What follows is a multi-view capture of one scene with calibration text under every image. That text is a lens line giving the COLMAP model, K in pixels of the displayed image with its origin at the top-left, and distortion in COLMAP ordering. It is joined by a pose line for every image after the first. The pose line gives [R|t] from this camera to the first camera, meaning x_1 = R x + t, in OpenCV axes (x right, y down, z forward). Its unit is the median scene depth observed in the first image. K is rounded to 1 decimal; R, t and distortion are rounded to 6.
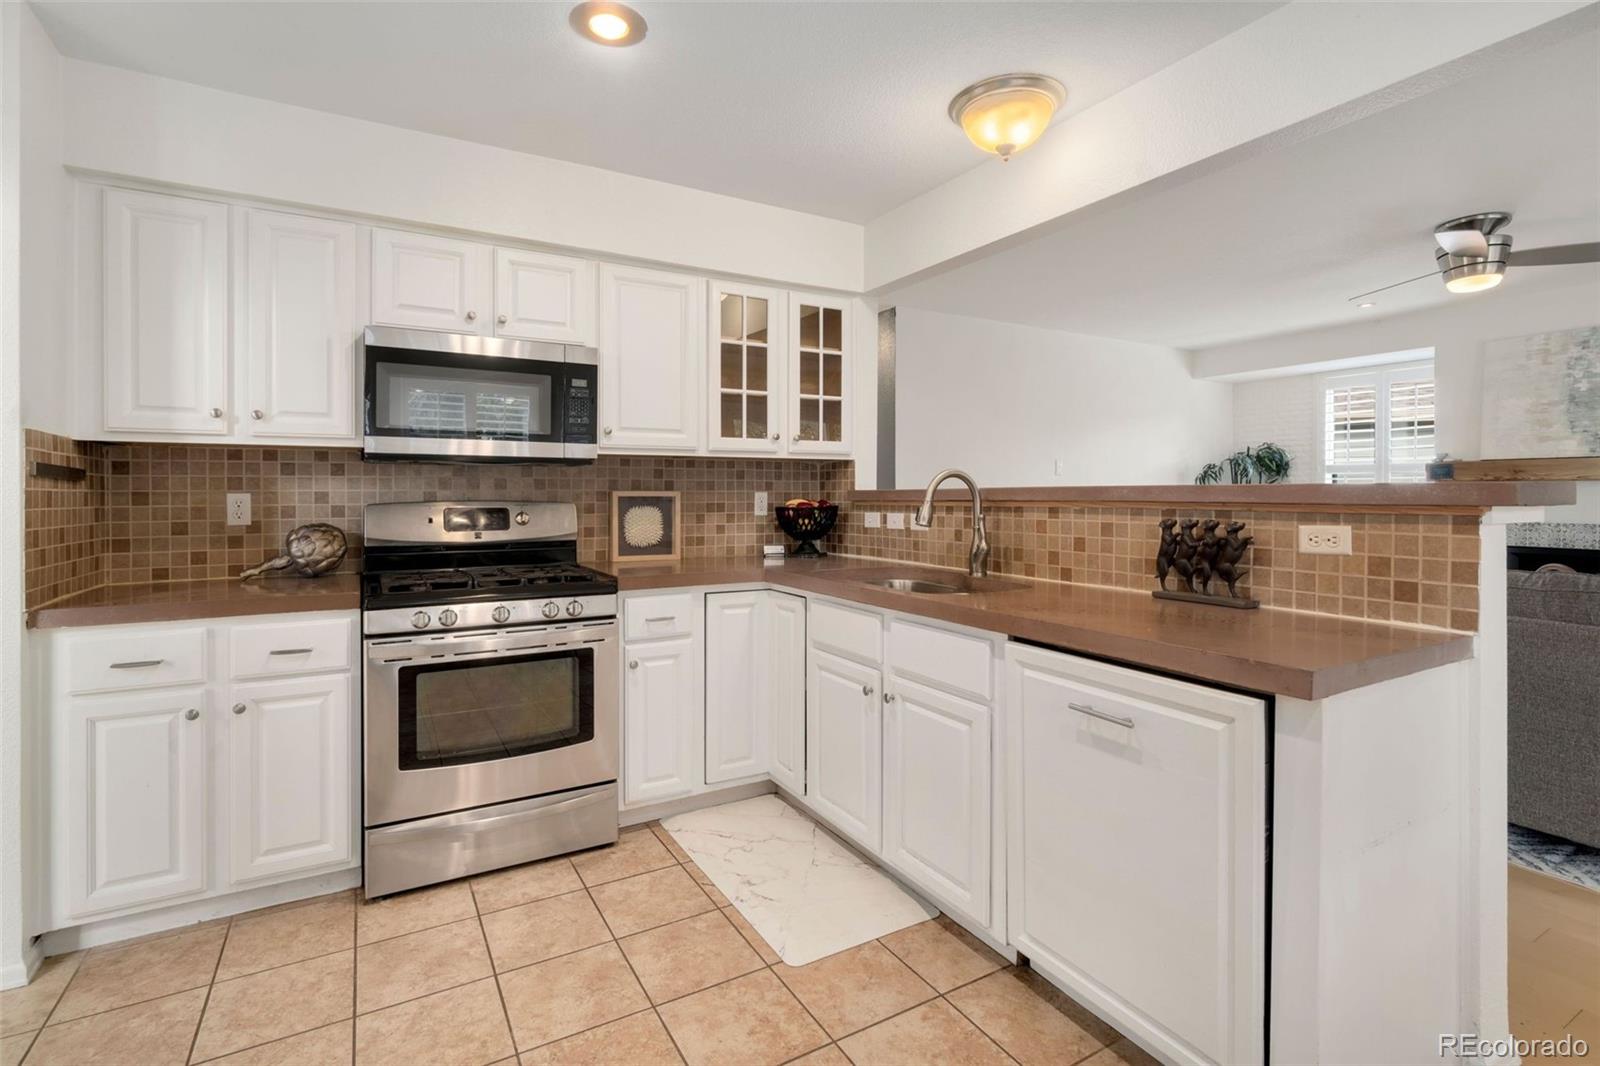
lens RADIAL K [[738.7, 0, 781.9], [0, 738.7, 497.2], [0, 0, 1]] dist [-0.004467, -0.000752]
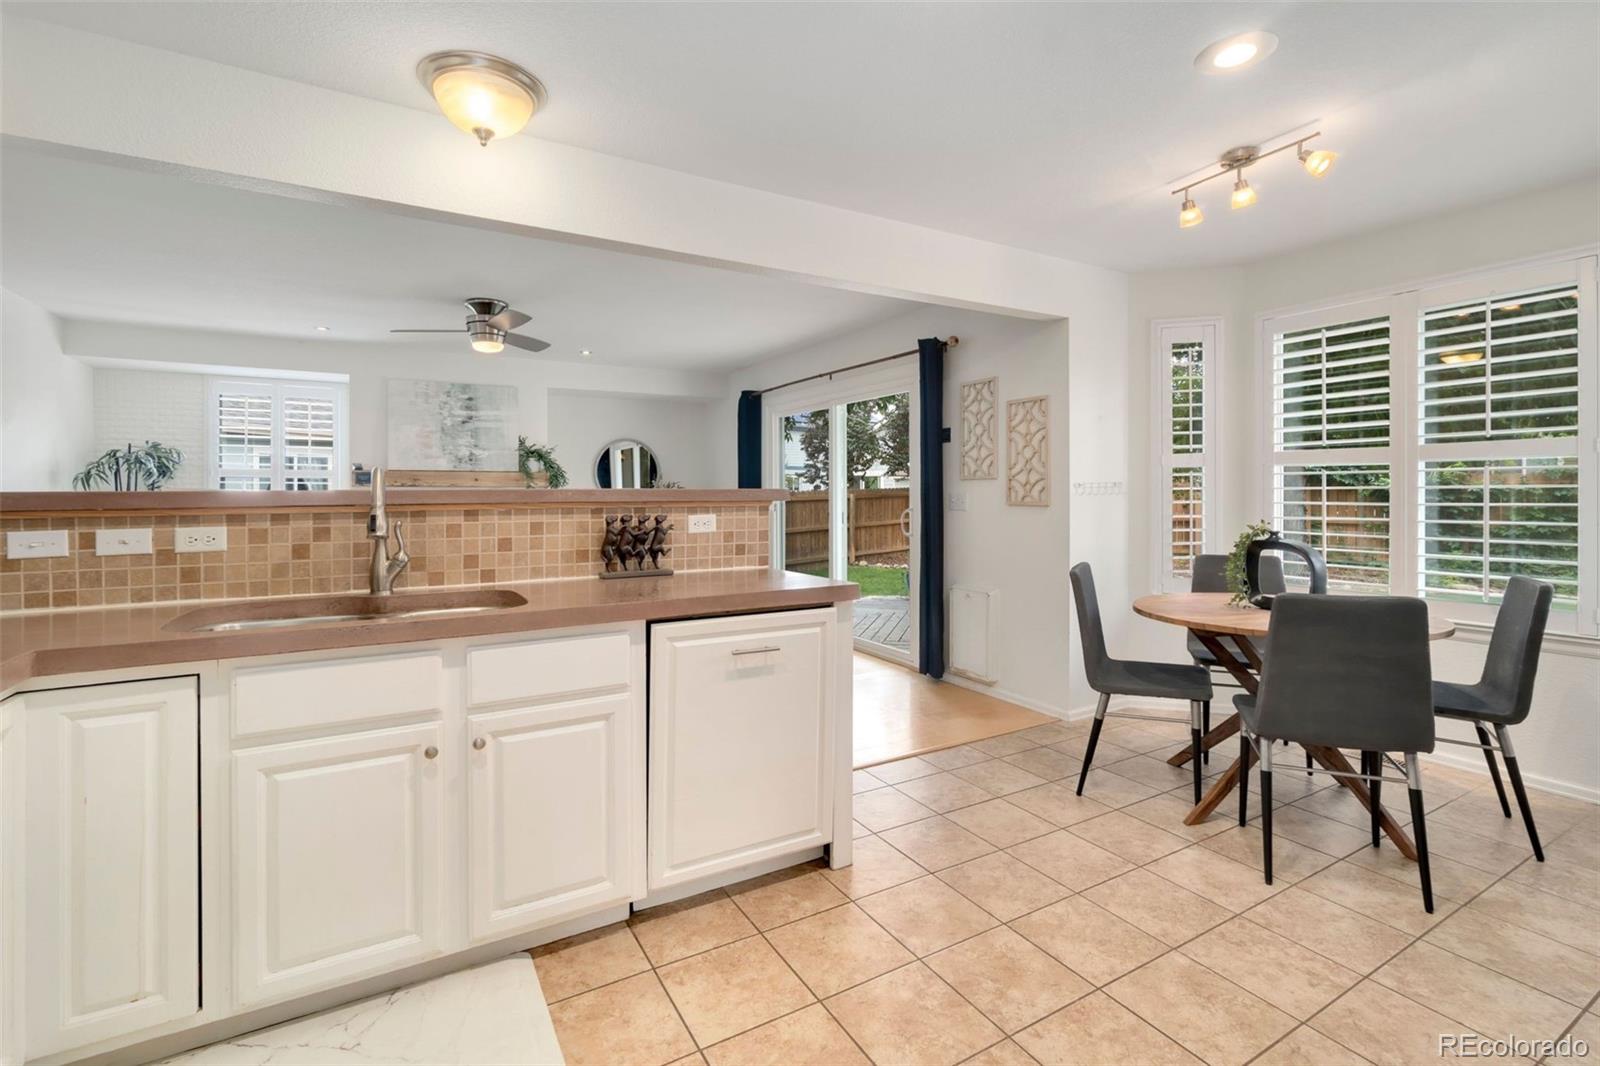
lens RADIAL K [[713.8, 0, 783.6], [0, 713.8, 495.0], [0, 0, 1]] dist [-0.002801, -0.000485]
pose [[0.005823, -0.001241, 0.999982, -0.593408], [0.008473, 0.999963, 0.001191, -0.003924], [-0.999947, 0.008466, 0.005833, 0.589398]]
